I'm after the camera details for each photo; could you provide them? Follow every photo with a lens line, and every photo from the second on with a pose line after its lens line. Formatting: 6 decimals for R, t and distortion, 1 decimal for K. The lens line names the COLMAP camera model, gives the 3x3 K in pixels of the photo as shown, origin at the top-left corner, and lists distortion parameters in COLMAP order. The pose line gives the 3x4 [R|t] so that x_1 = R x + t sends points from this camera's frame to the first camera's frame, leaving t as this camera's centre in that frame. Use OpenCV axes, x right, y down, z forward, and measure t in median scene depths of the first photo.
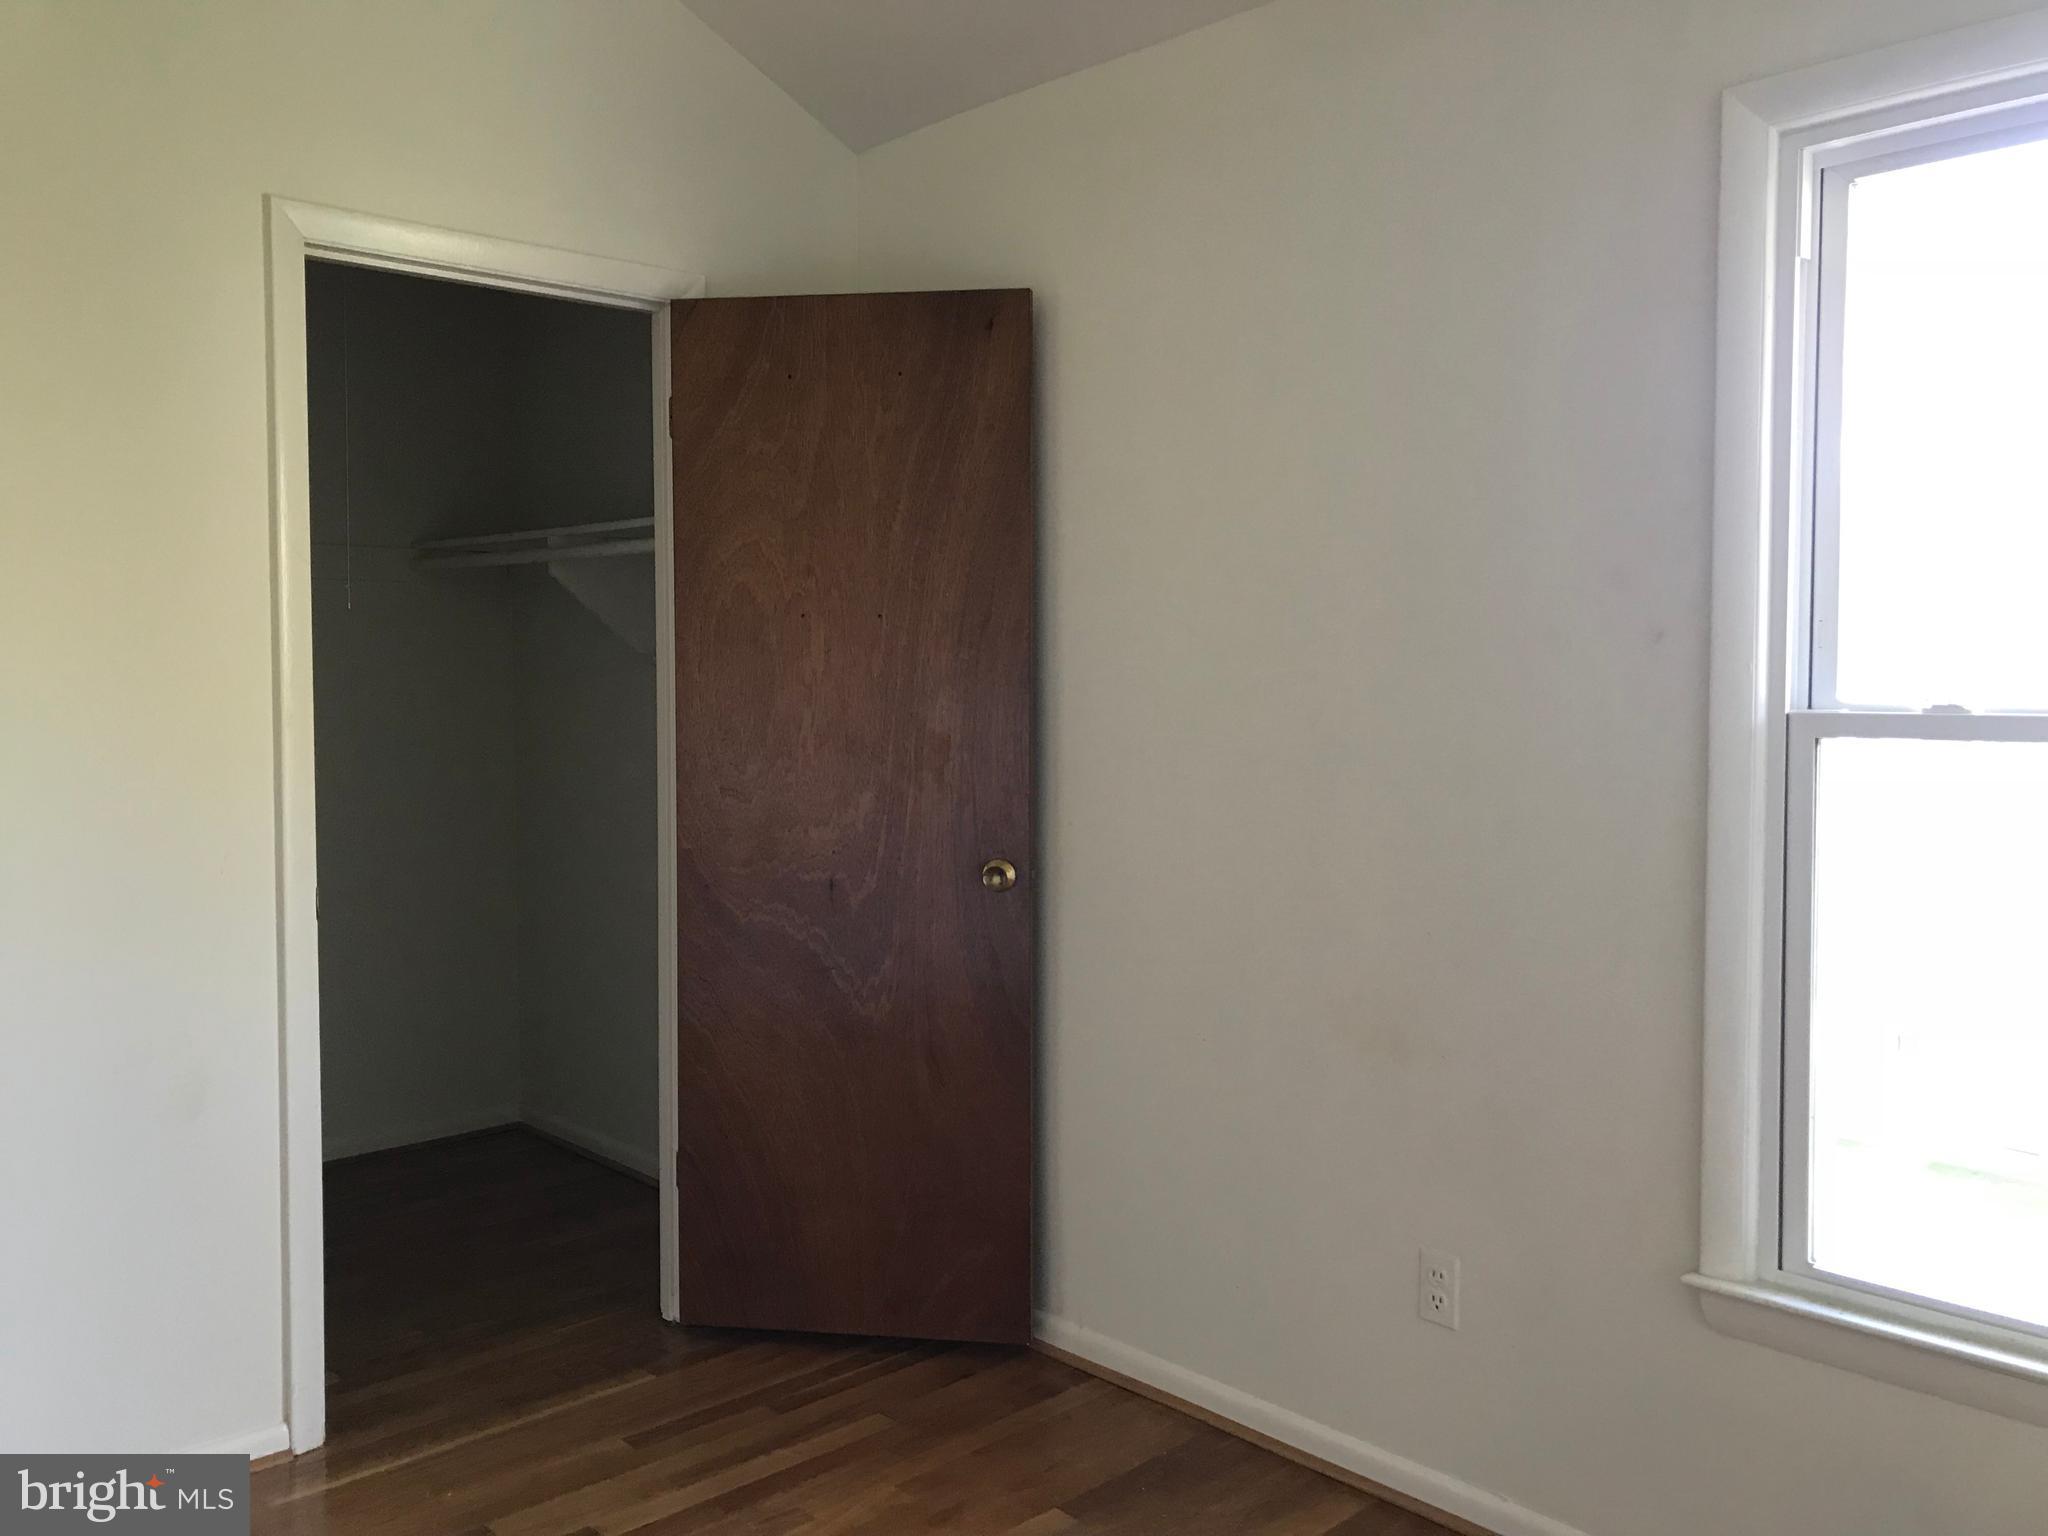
lens RADIAL K [[1676.2, 0, 1024.0], [0, 1676.2, 768.0], [0, 0, 1]] dist [-0.006087, -0.008860]
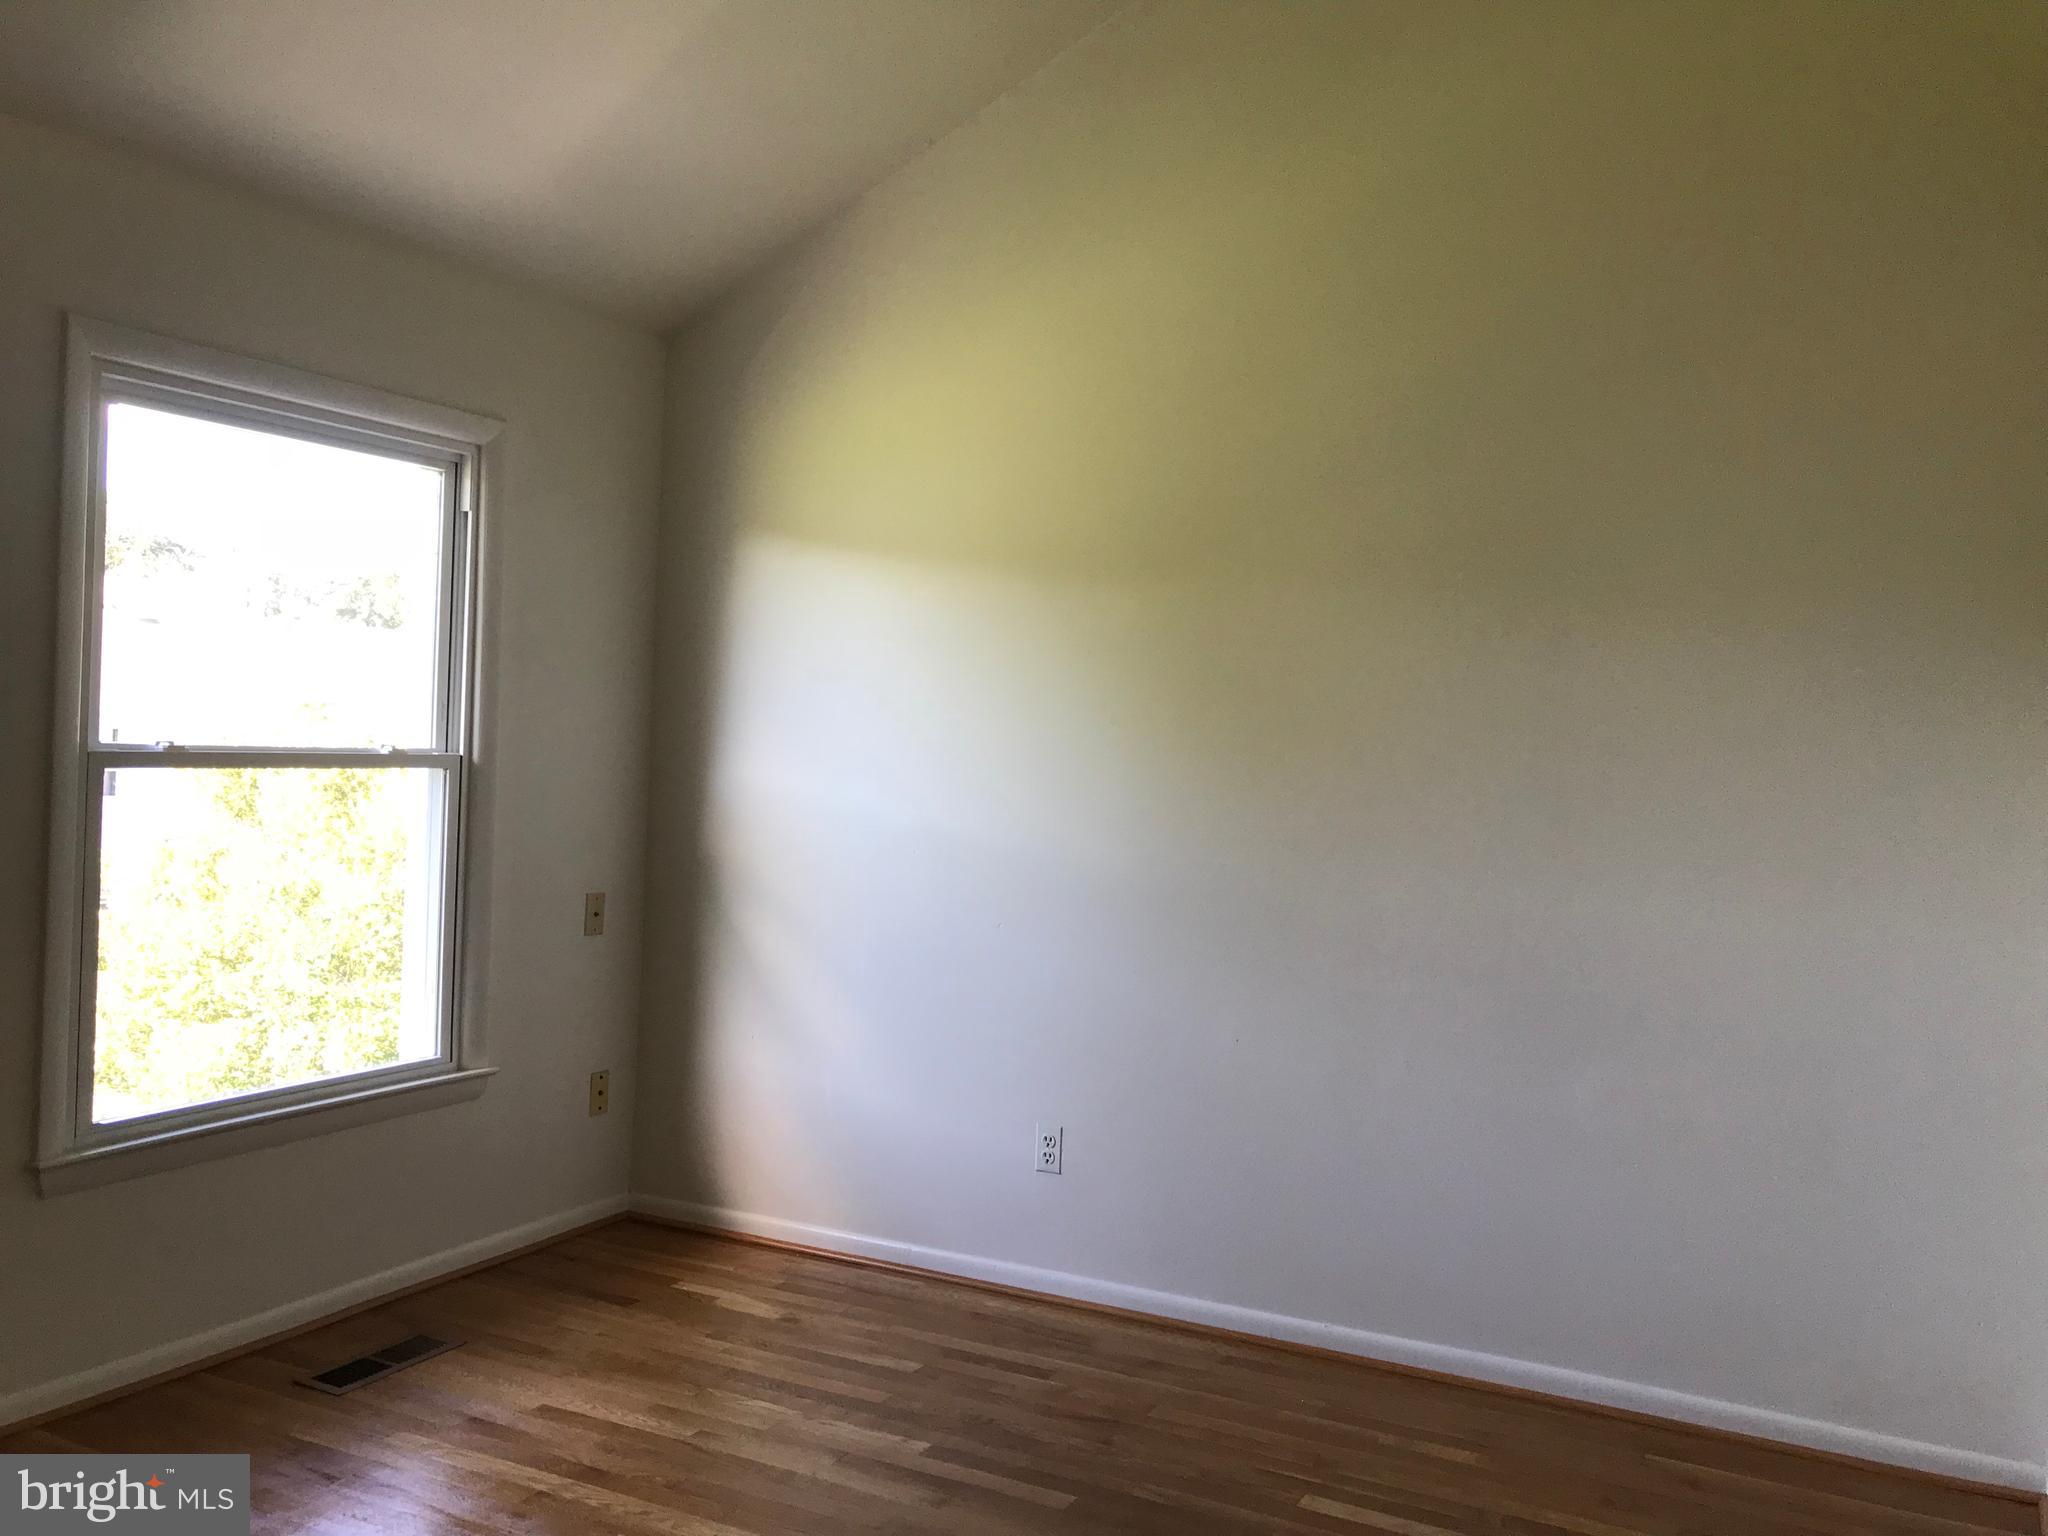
lens RADIAL K [[1676.2, 0, 1024.0], [0, 1676.2, 768.0], [0, 0, 1]] dist [-0.006087, -0.008860]
pose [[-0.344863, -0.017909, 0.938482, -1.240900], [0.018378, 0.999497, 0.025827, -0.042133], [-0.938473, 0.026154, -0.344361, 0.761247]]
